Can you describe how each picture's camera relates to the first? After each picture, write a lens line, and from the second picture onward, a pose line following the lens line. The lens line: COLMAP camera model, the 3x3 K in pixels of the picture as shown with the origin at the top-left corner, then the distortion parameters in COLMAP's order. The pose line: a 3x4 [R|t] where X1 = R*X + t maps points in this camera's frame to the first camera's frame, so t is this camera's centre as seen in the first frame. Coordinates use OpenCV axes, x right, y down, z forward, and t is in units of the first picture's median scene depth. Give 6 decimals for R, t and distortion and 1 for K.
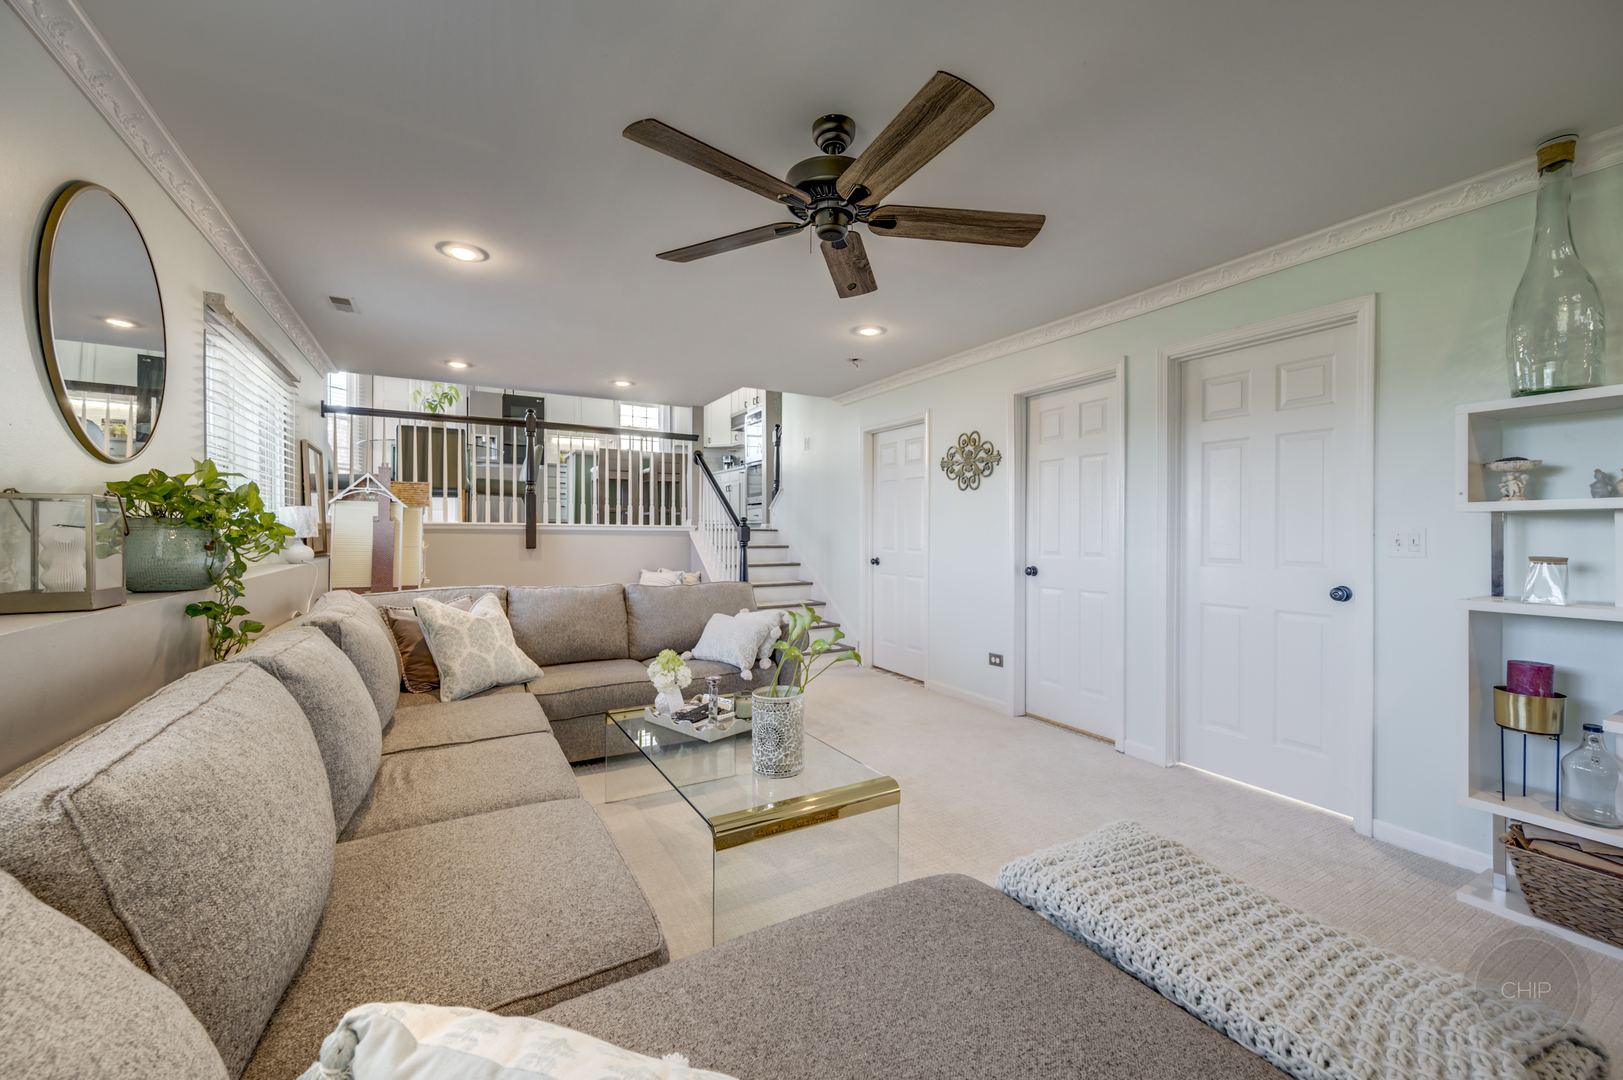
lens RADIAL K [[643.9, 0, 805.9], [0, 643.9, 533.8], [0, 0, 1]] dist [-0.000590, 0.000470]
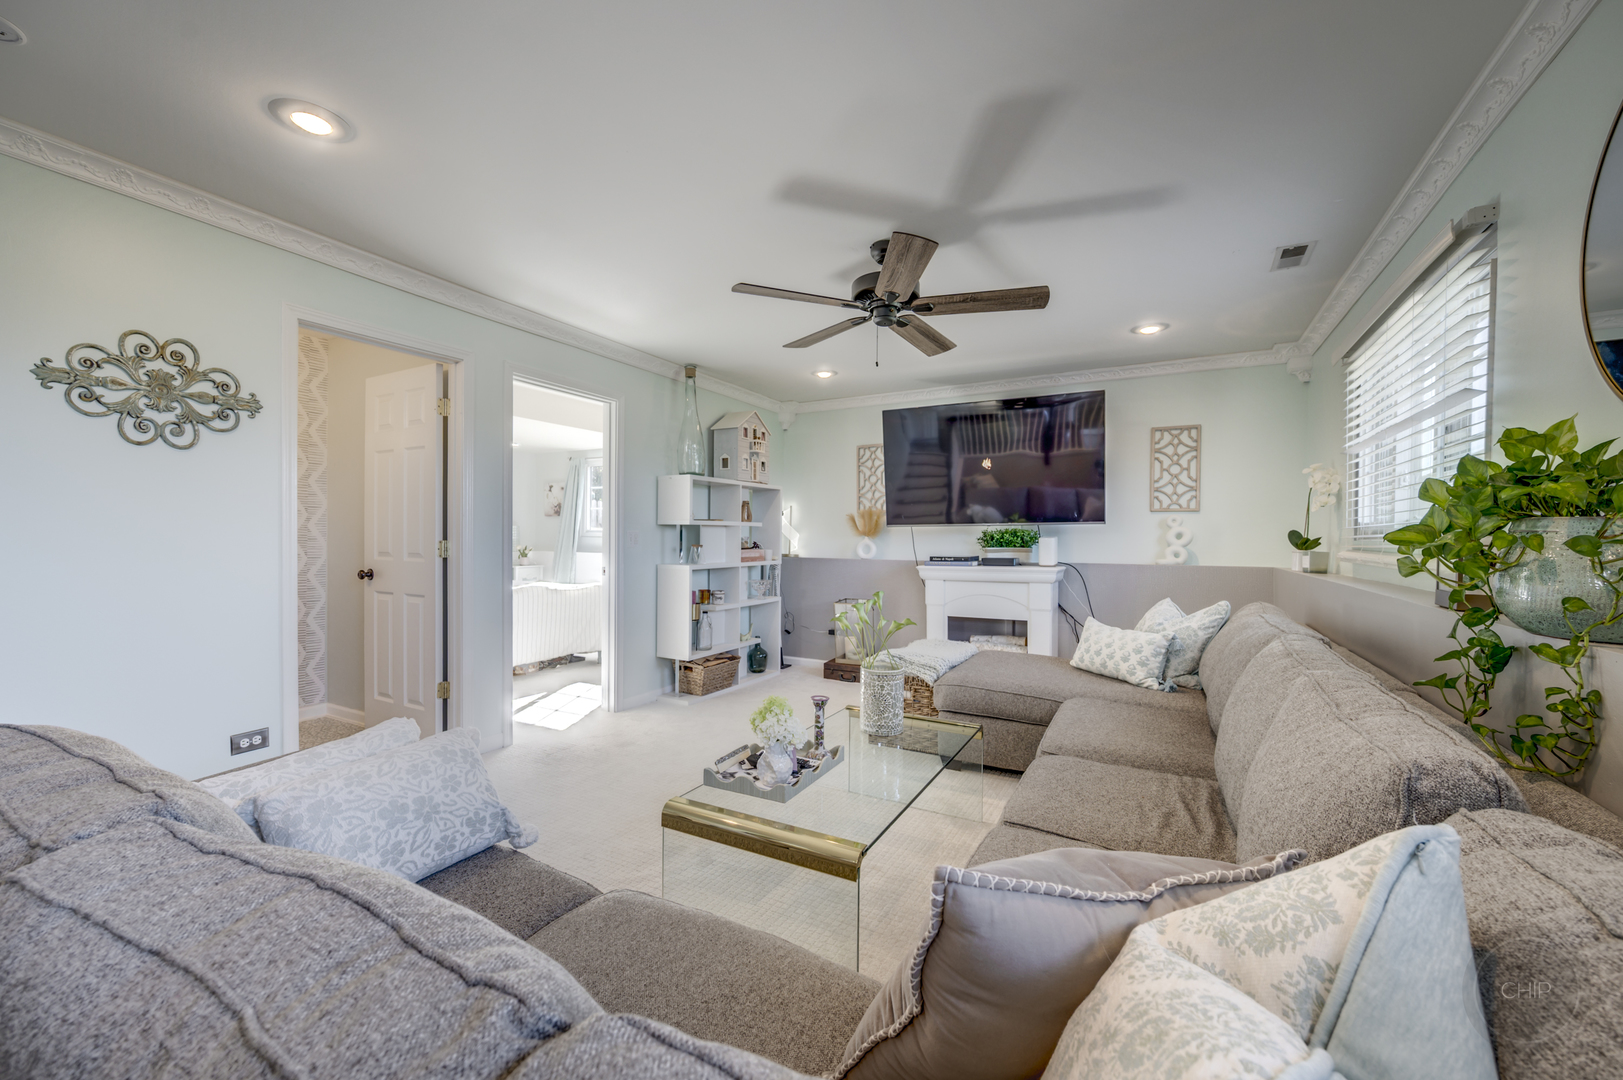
lens RADIAL K [[643.9, 0, 803.7], [0, 643.9, 545.4], [0, 0, 1]] dist [-0.000590, 0.000470]
pose [[-0.525243, -0.012235, 0.850865, -0.469036], [-0.004587, 0.999923, 0.011547, 0.003414], [-0.850940, 0.002163, -0.525258, 0.843302]]
